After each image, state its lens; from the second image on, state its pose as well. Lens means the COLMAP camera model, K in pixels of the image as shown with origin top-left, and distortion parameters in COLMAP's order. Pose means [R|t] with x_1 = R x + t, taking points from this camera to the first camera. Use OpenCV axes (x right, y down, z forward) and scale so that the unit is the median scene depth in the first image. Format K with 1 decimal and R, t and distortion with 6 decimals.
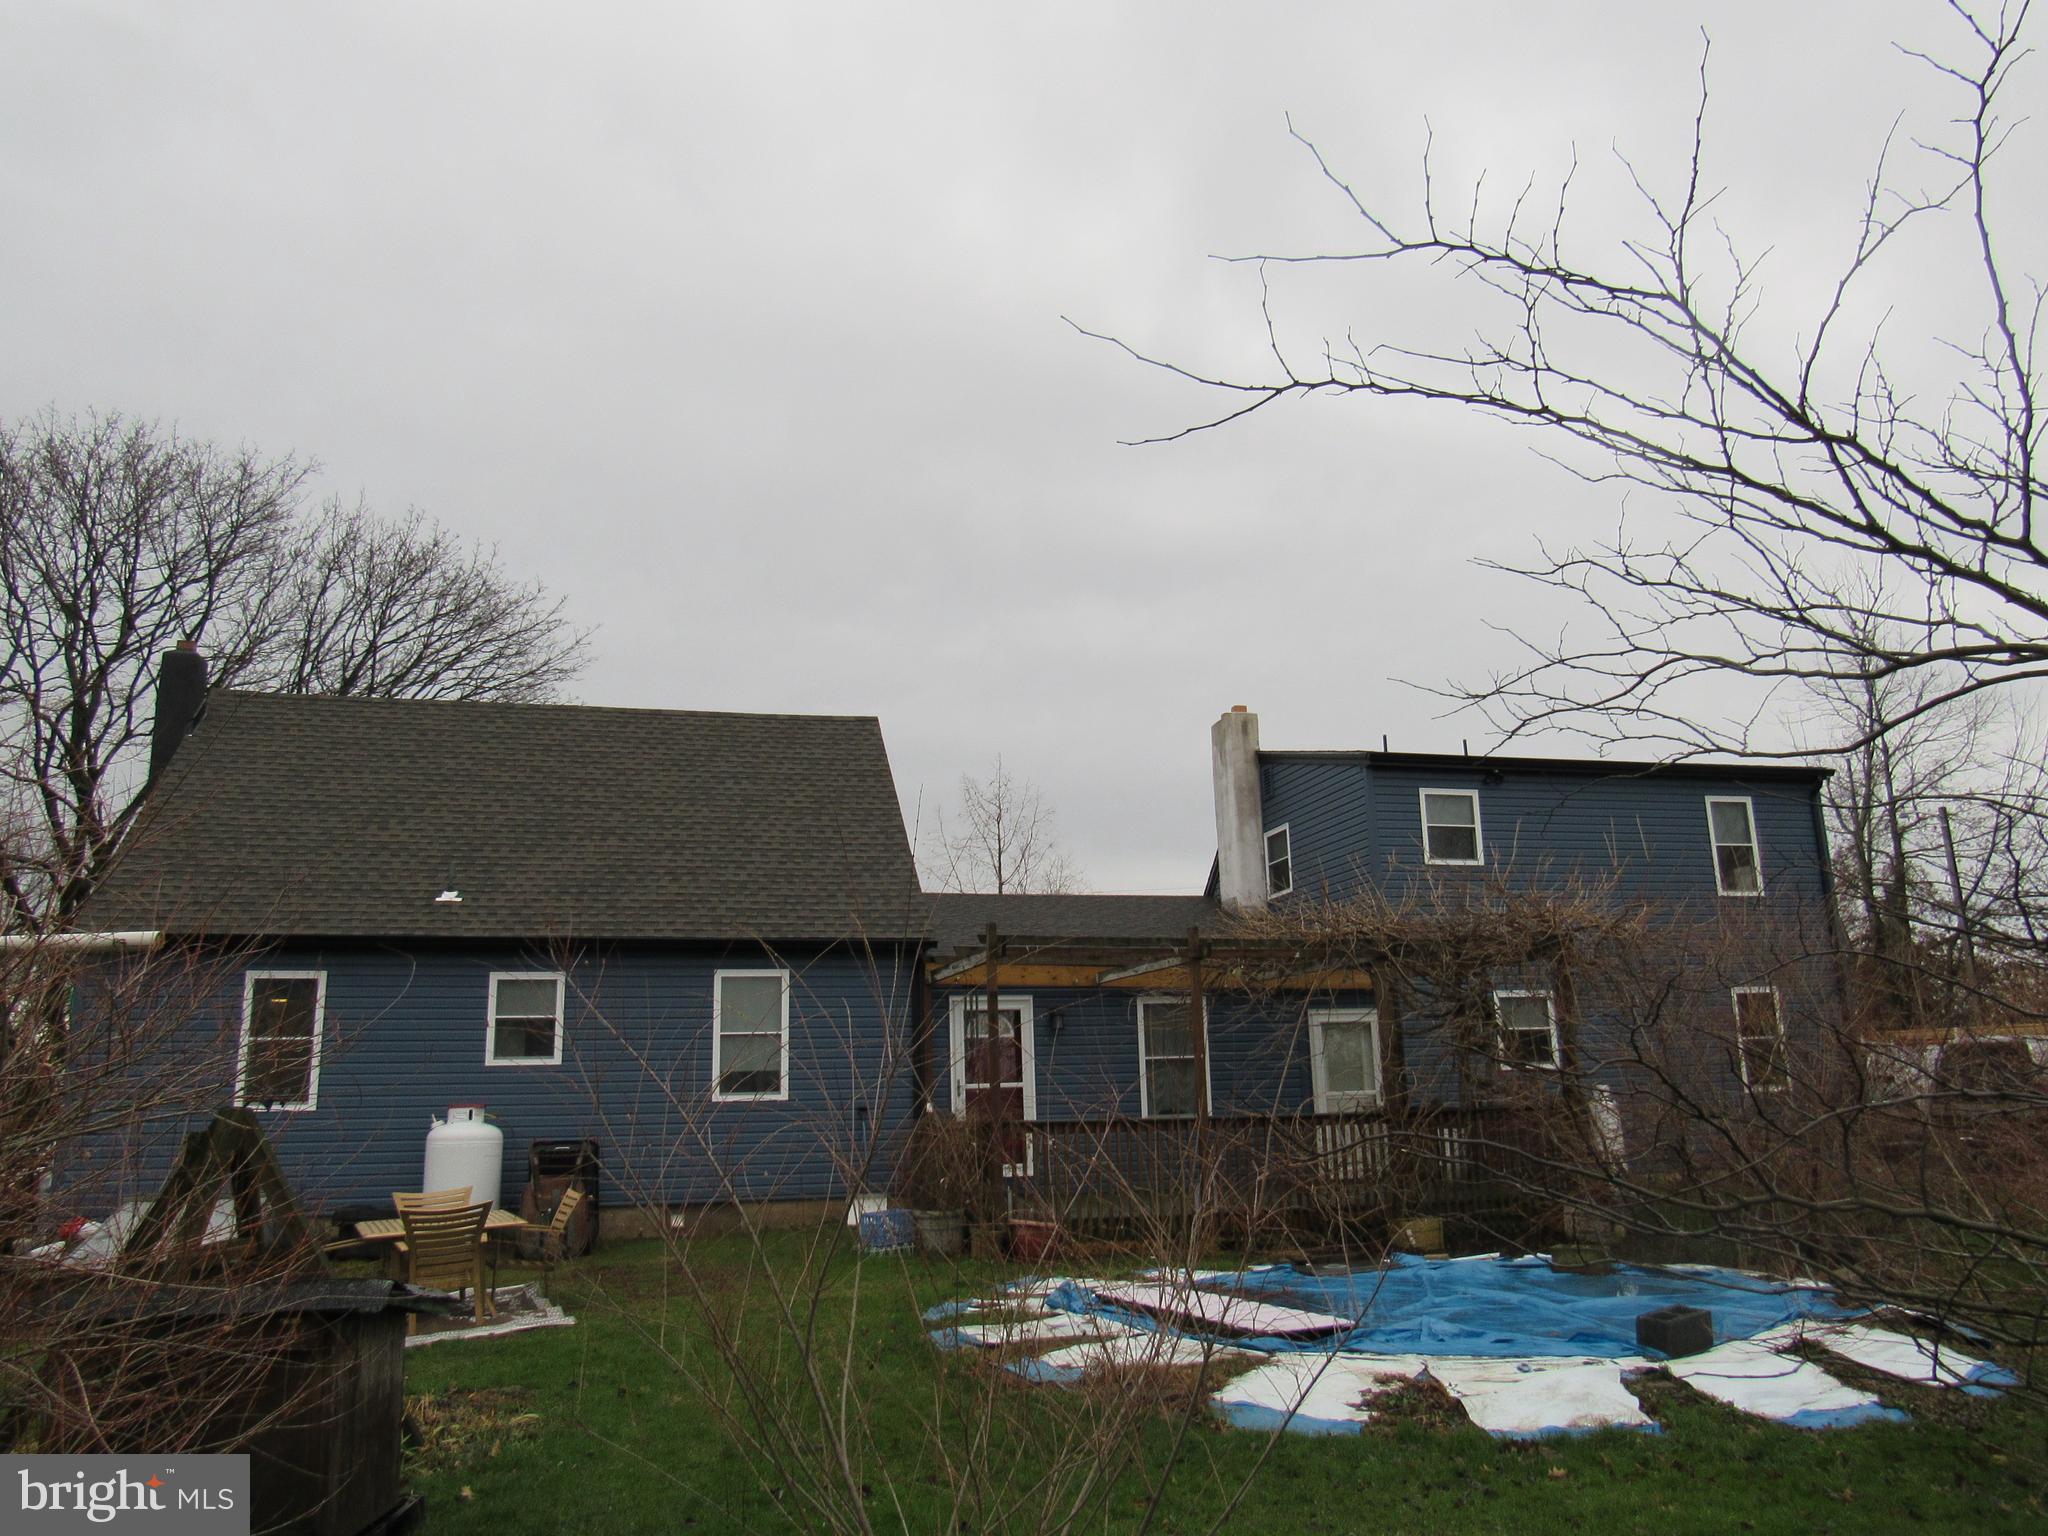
lens RADIAL K [[1463.0, 0, 1013.9], [0, 1463.0, 775.1], [0, 0, 1]] dist [-0.032511, 0.009052]
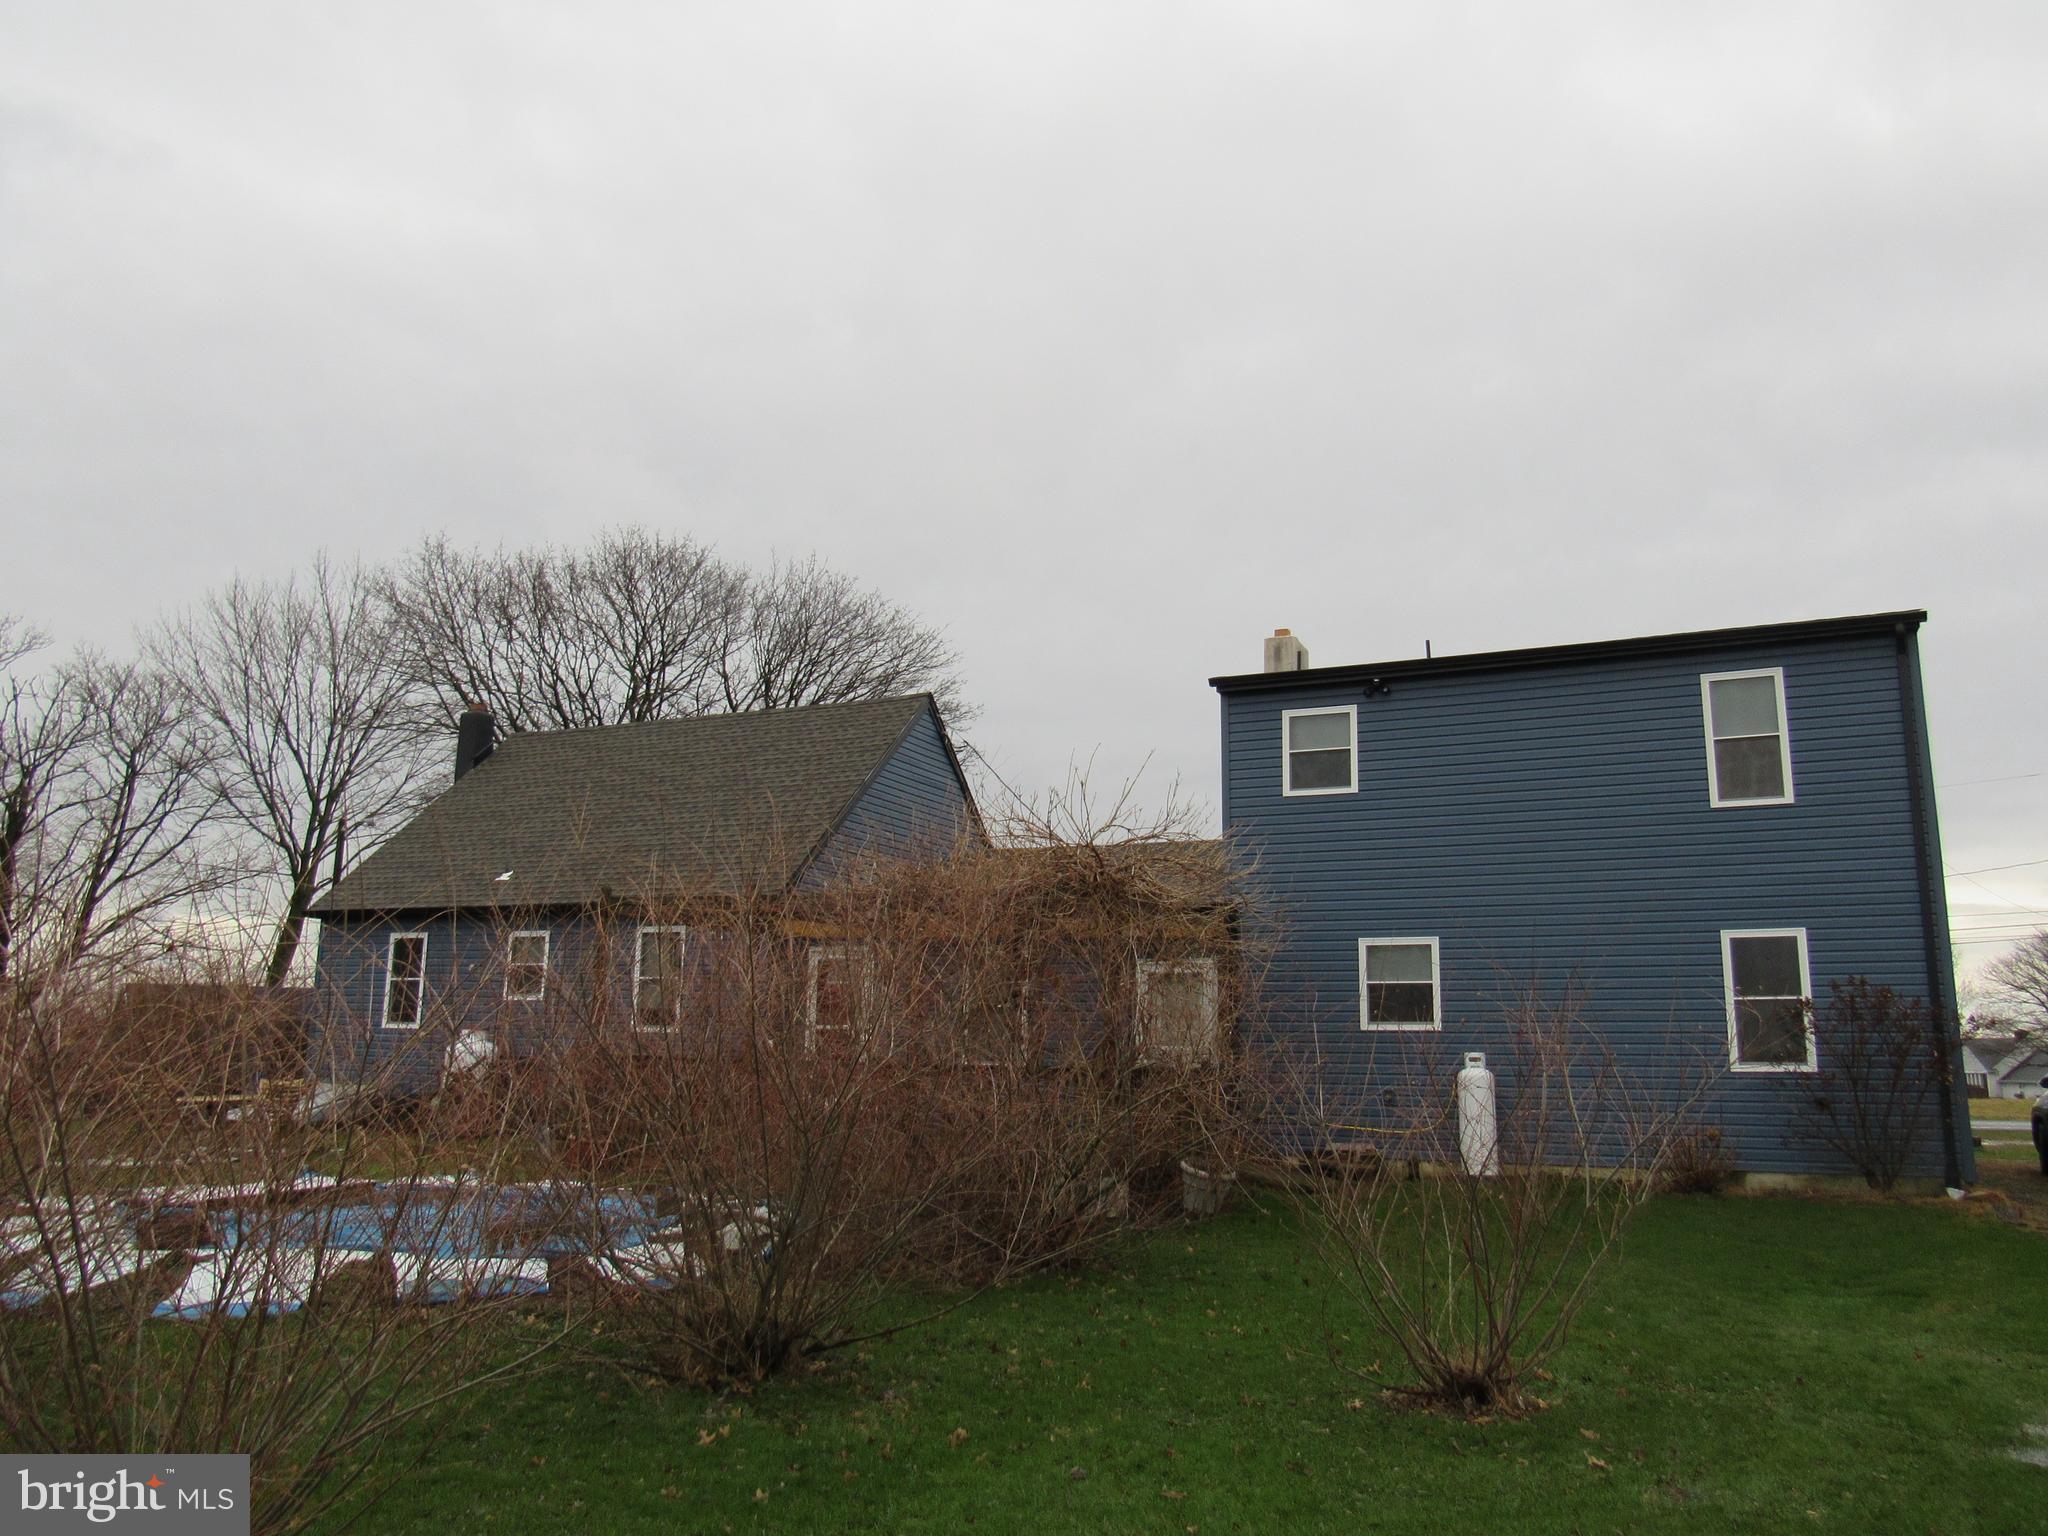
lens RADIAL K [[1417.6, 0, 1024.0], [0, 1417.6, 768.0], [0, 0, 1]] dist [-0.054705, 0.001077]
pose [[0.787395, -0.081551, -0.611031, 0.647757], [0.104636, 0.994508, 0.002107, 0.024230], [0.607504, -0.065595, 0.791604, 0.206752]]
